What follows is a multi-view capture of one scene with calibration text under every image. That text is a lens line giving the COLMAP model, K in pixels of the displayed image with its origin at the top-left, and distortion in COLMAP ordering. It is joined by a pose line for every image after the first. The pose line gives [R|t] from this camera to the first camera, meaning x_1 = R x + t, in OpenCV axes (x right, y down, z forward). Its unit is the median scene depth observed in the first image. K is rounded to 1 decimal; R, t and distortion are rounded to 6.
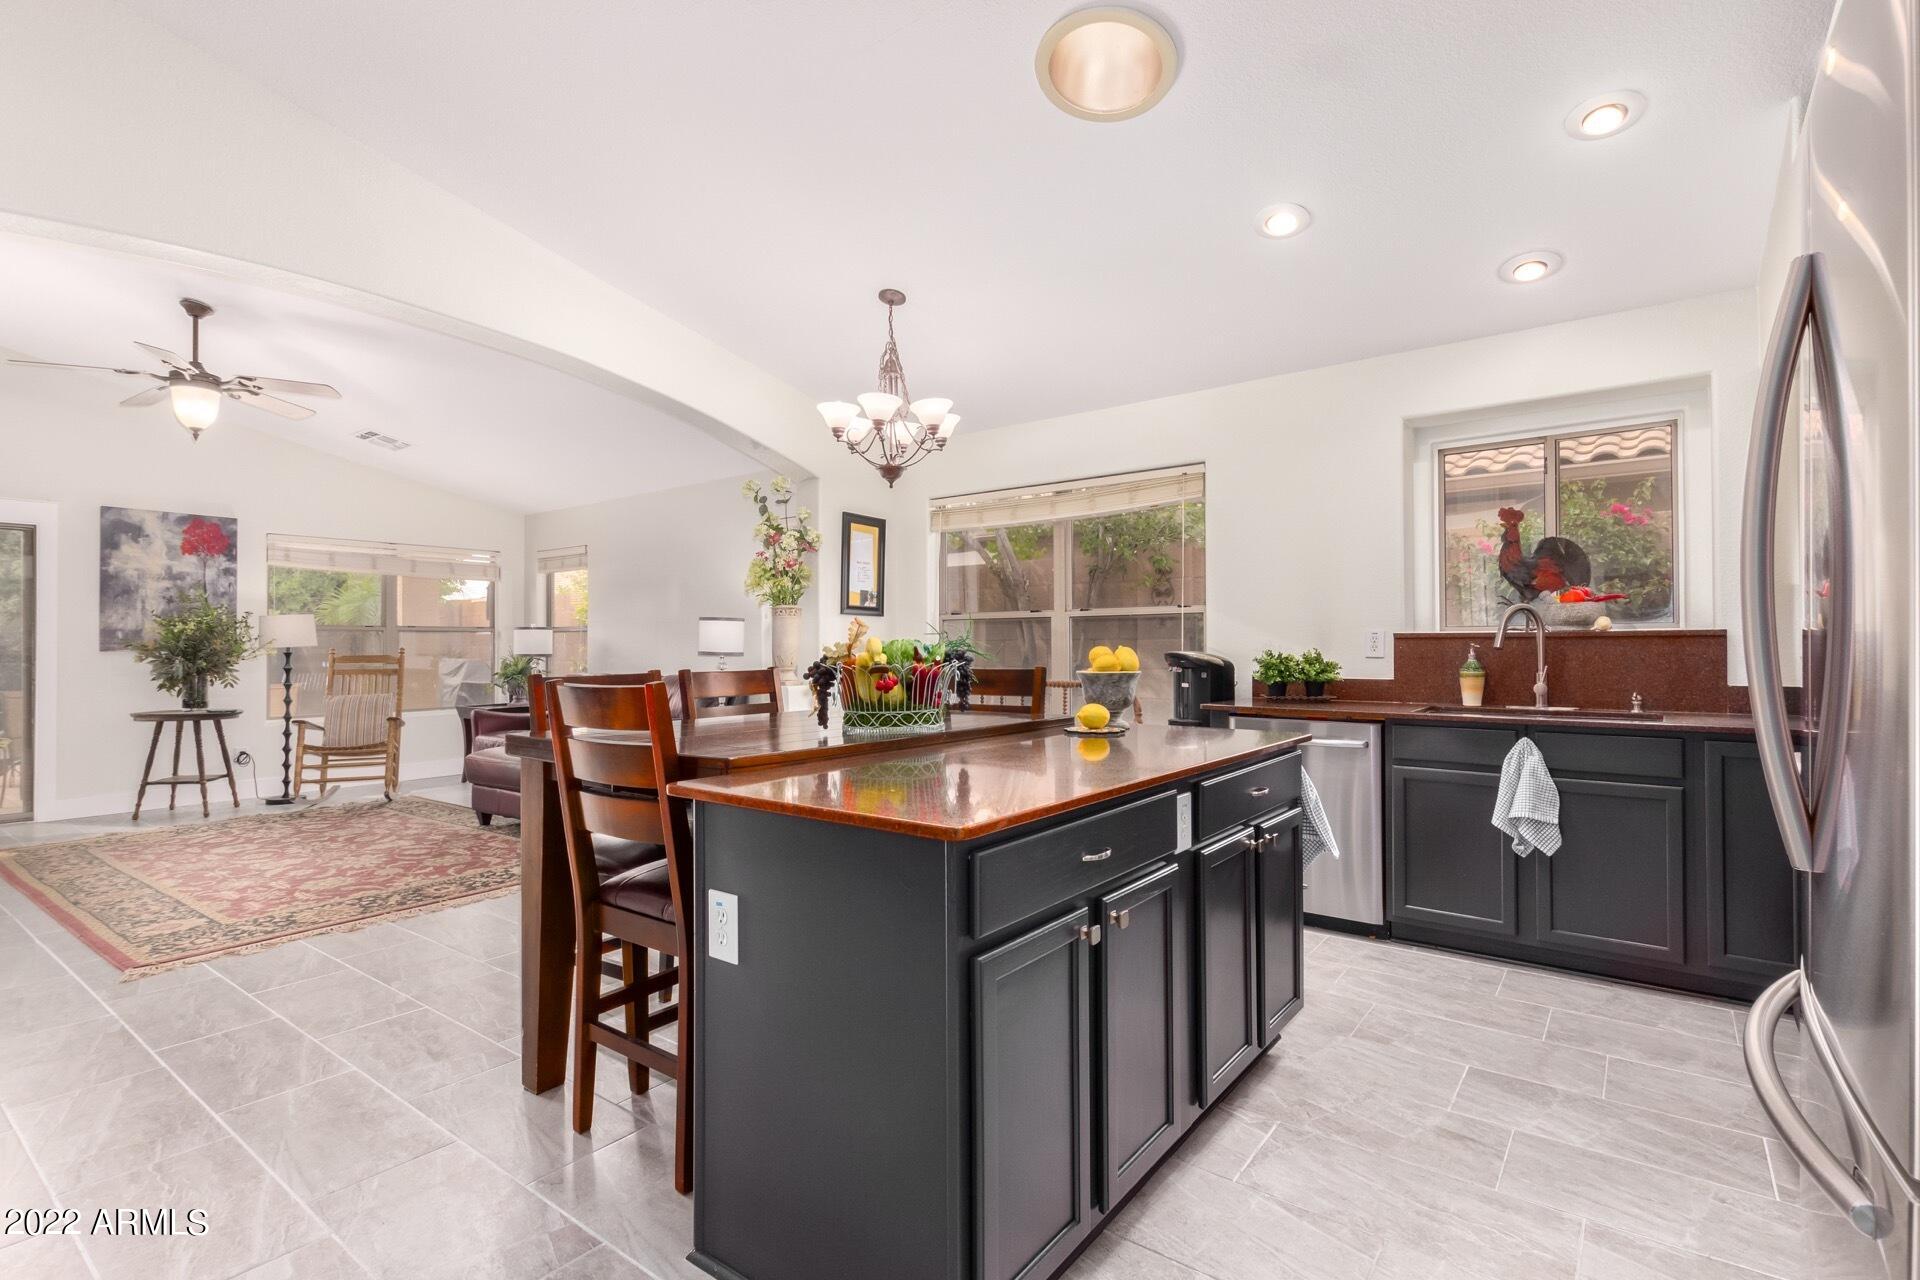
lens RADIAL K [[898.2, 0, 960.0], [0, 898.2, 640.0], [0, 0, 1]] dist [0.000147, 0.000098]
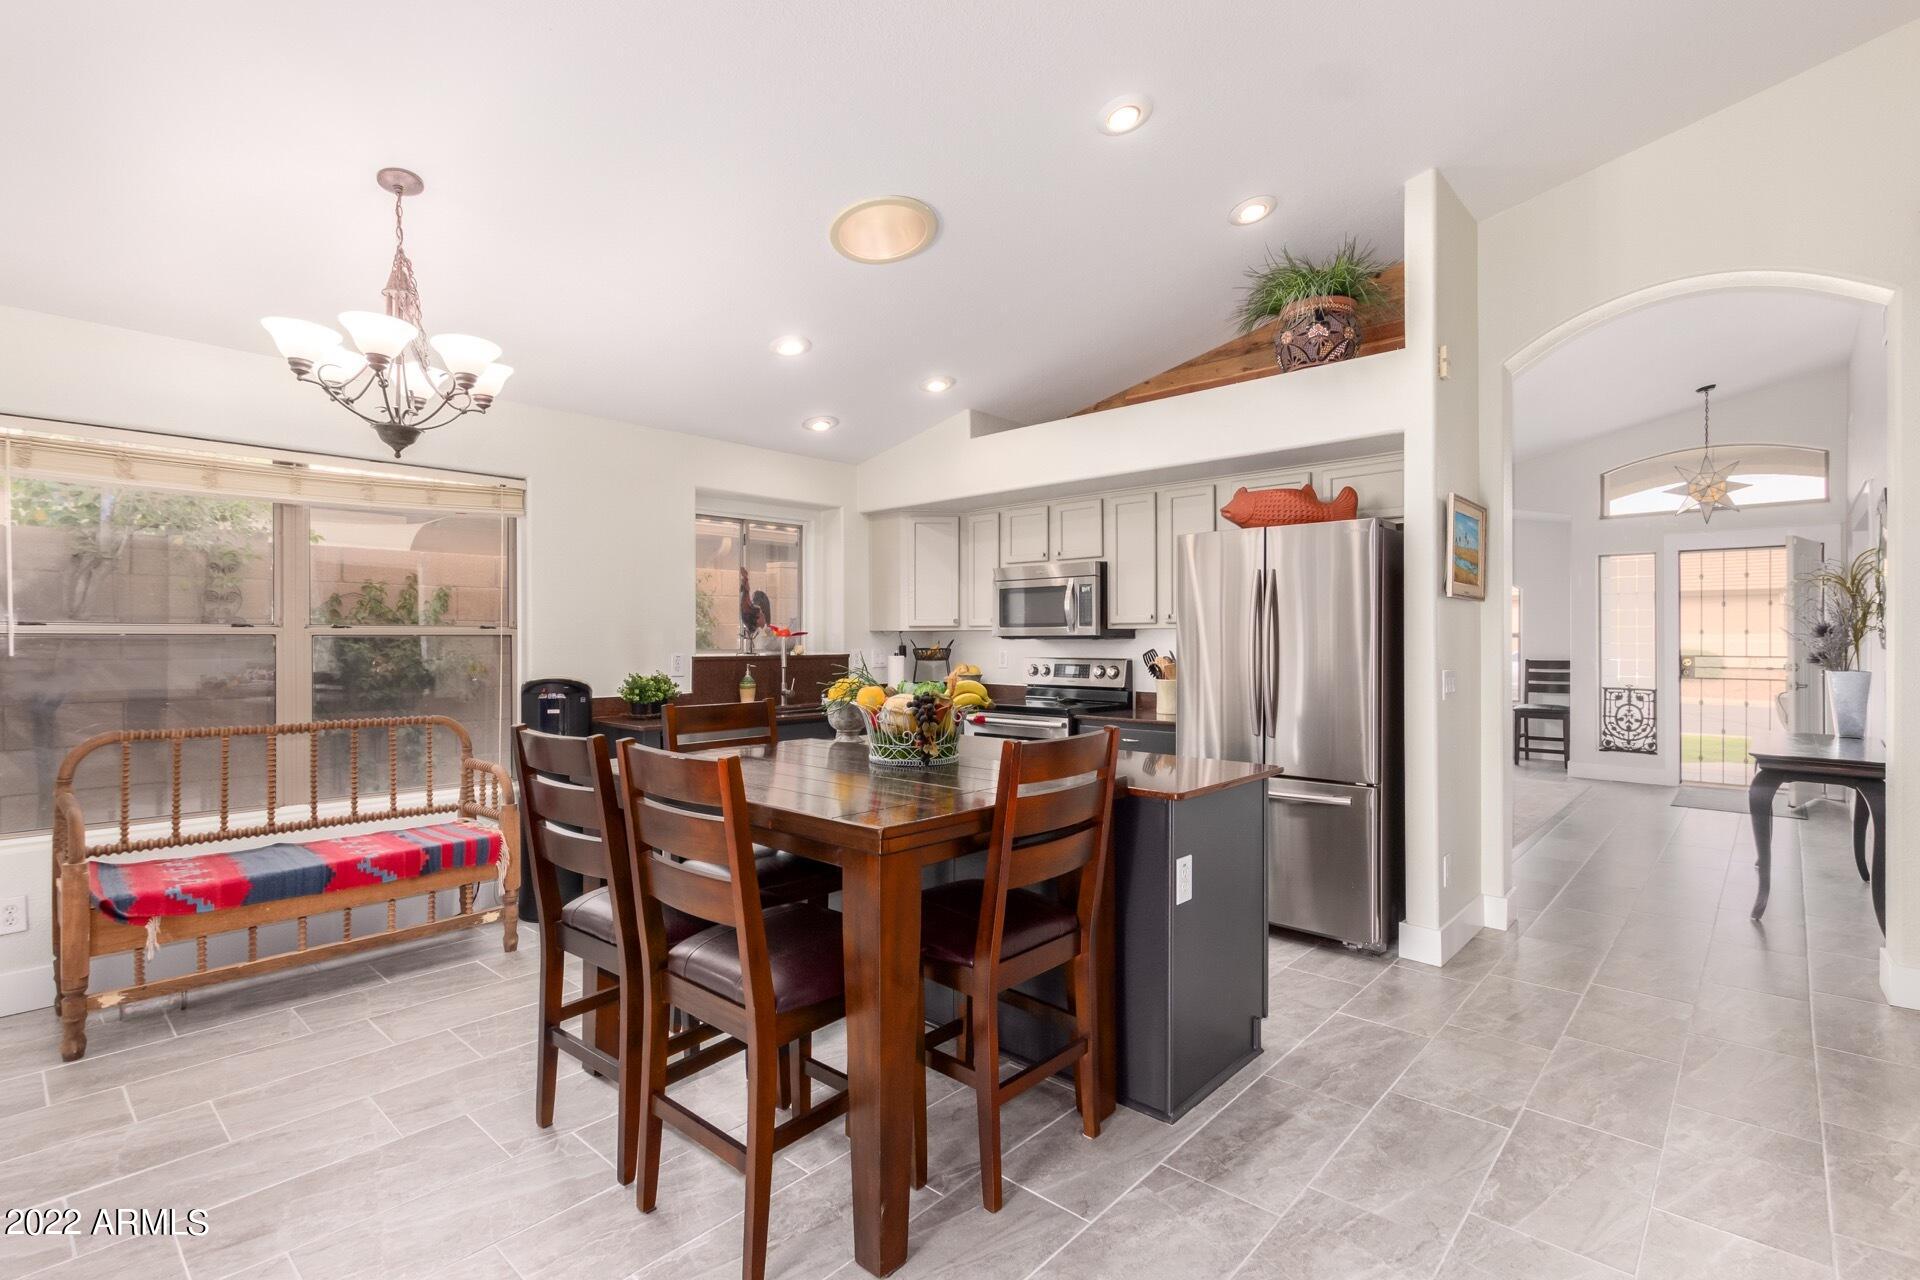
lens RADIAL K [[898.2, 0, 960.0], [0, 898.2, 640.0], [0, 0, 1]] dist [0.000147, 0.000098]
pose [[0.089629, 0.001804, 0.995974, -0.460662], [-0.009116, 0.999958, -0.000991, -0.019959], [-0.995934, -0.008991, 0.089641, 0.317982]]
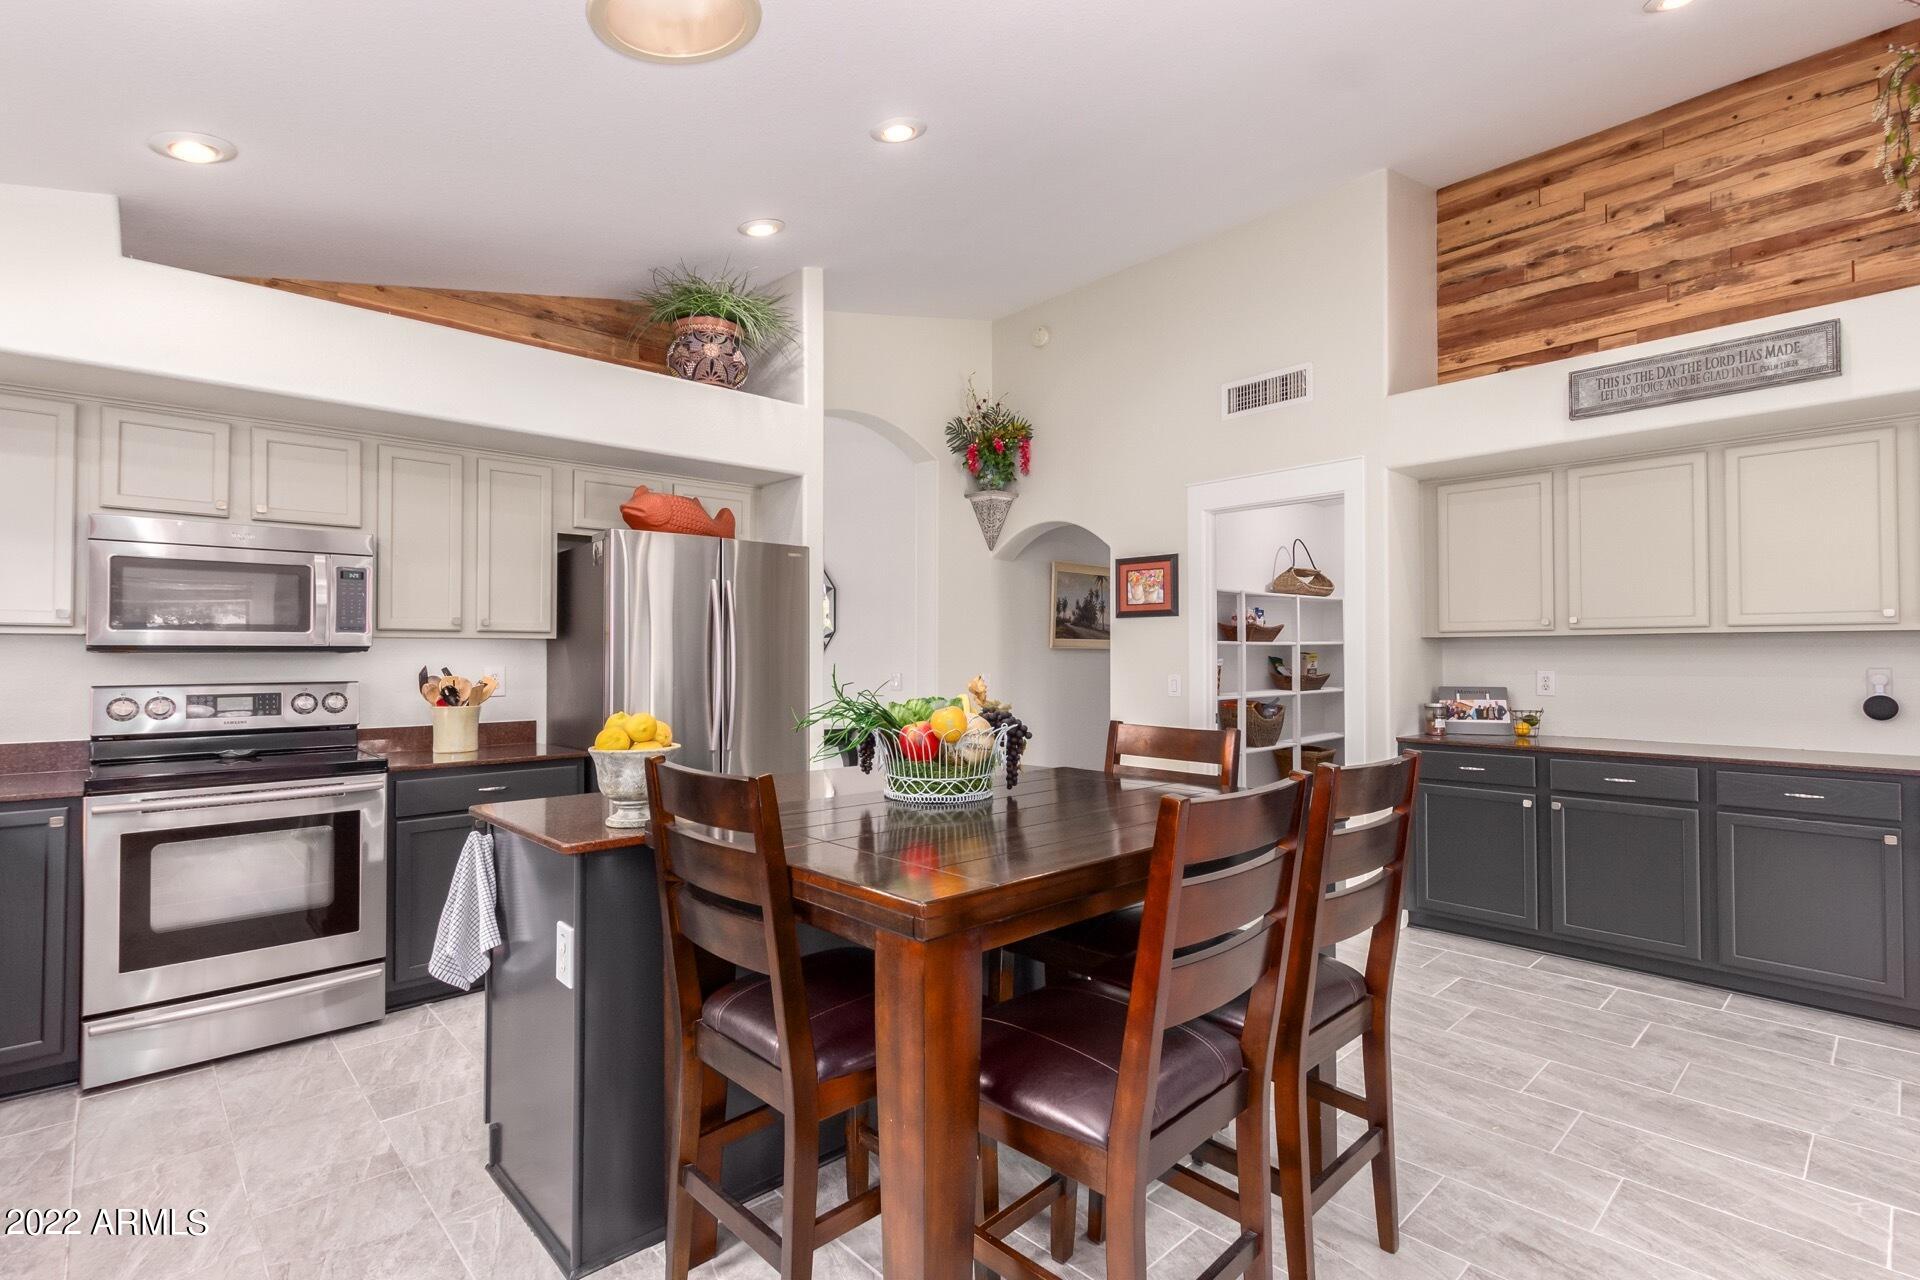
lens RADIAL K [[898.2, 0, 960.0], [0, 898.2, 640.0], [0, 0, 1]] dist [0.000147, 0.000098]
pose [[-0.985944, 0.009731, 0.166792, -0.086636], [0.005285, 0.999619, -0.027075, -0.013491], [-0.166992, -0.025813, -0.985620, 0.732014]]
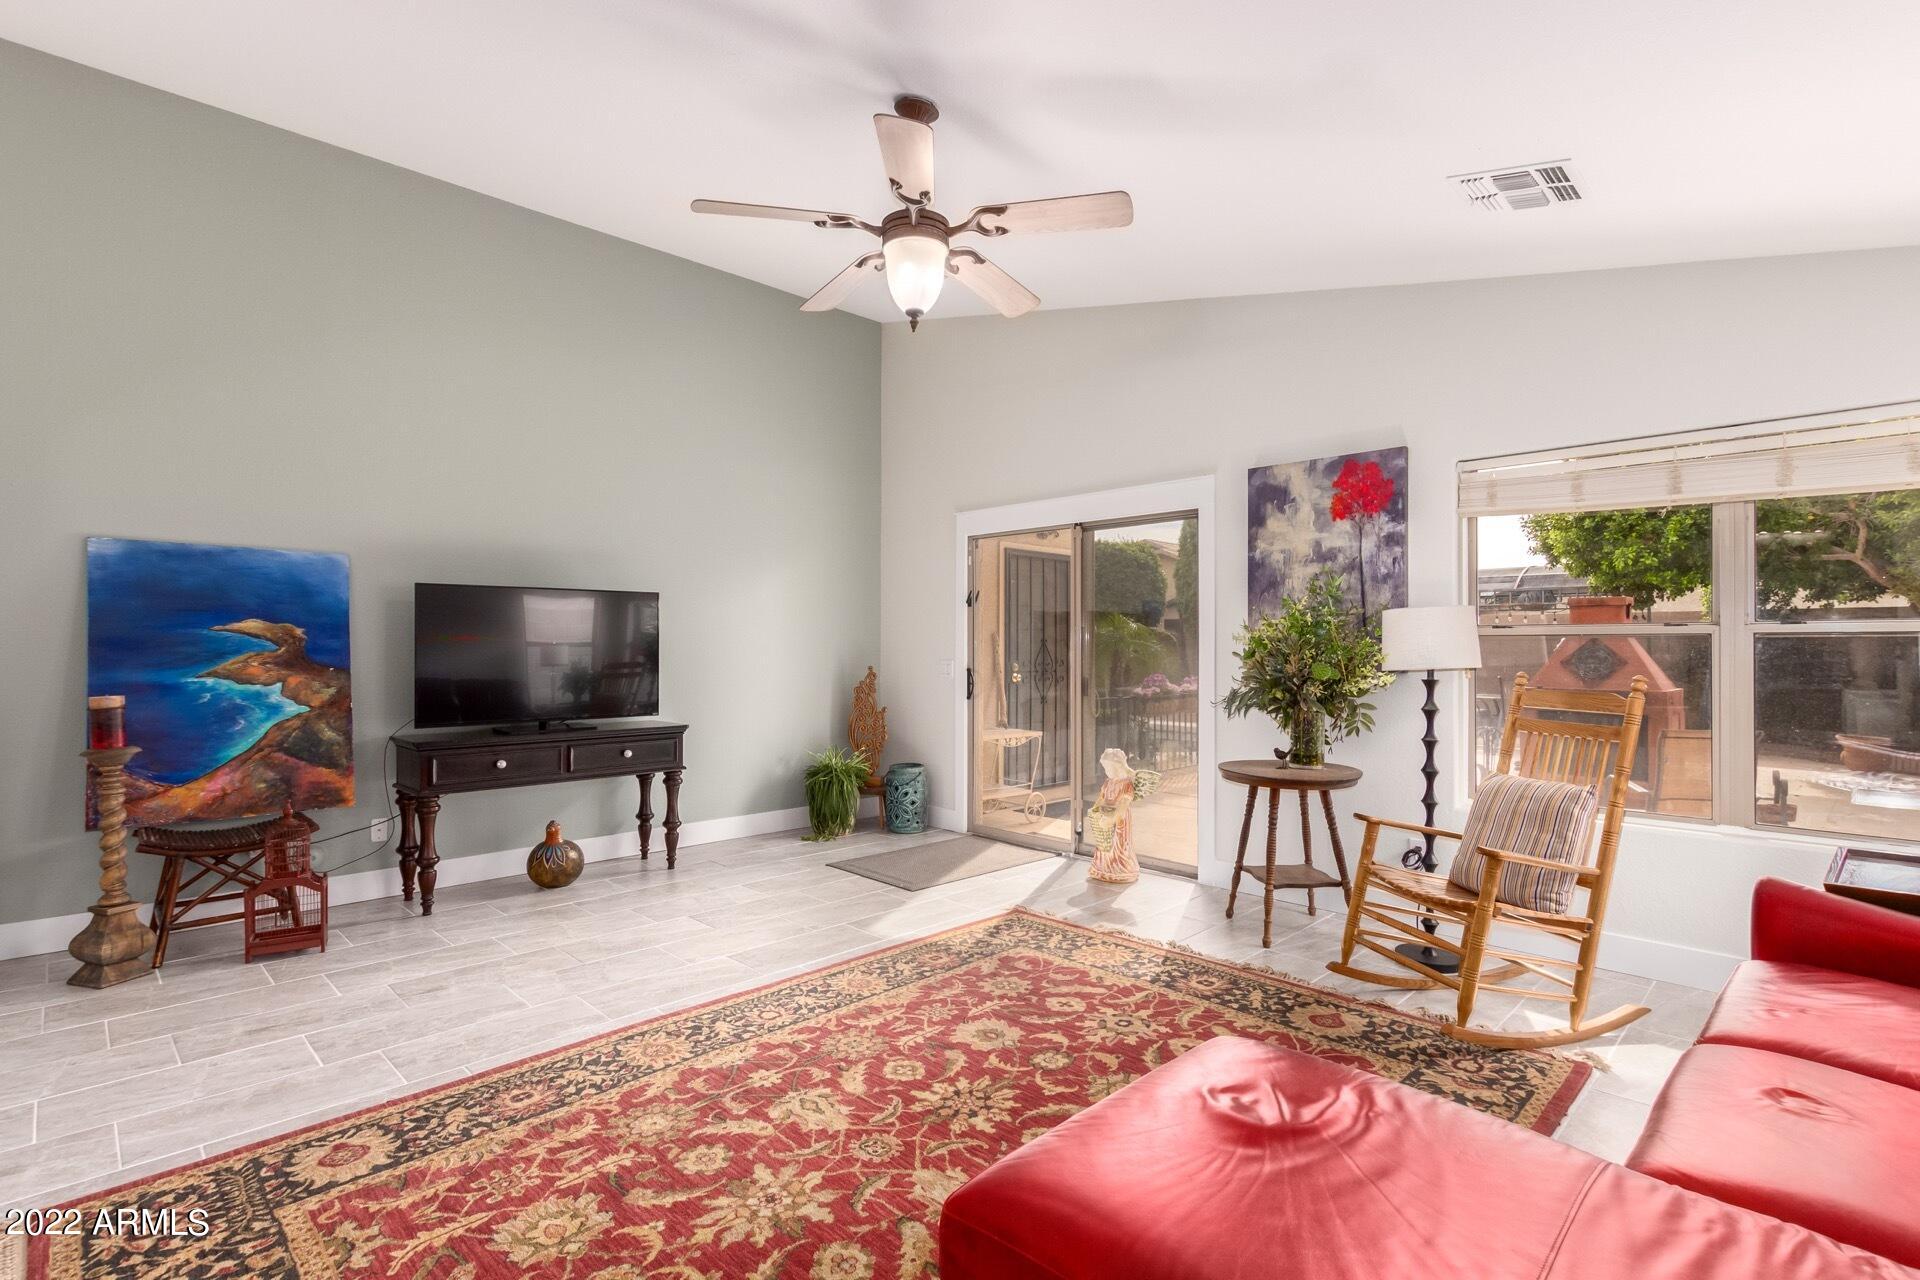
lens RADIAL K [[897.9, 0, 960.0], [0, 897.9, 640.0], [0, 0, 1]] dist [-0.008228, -0.000316]
pose [[-0.152979, -0.000834, -0.988229, -0.202655], [0.006555, 0.999977, -0.001859, -0.011088], [0.988208, -0.006762, -0.152970, 0.873433]]
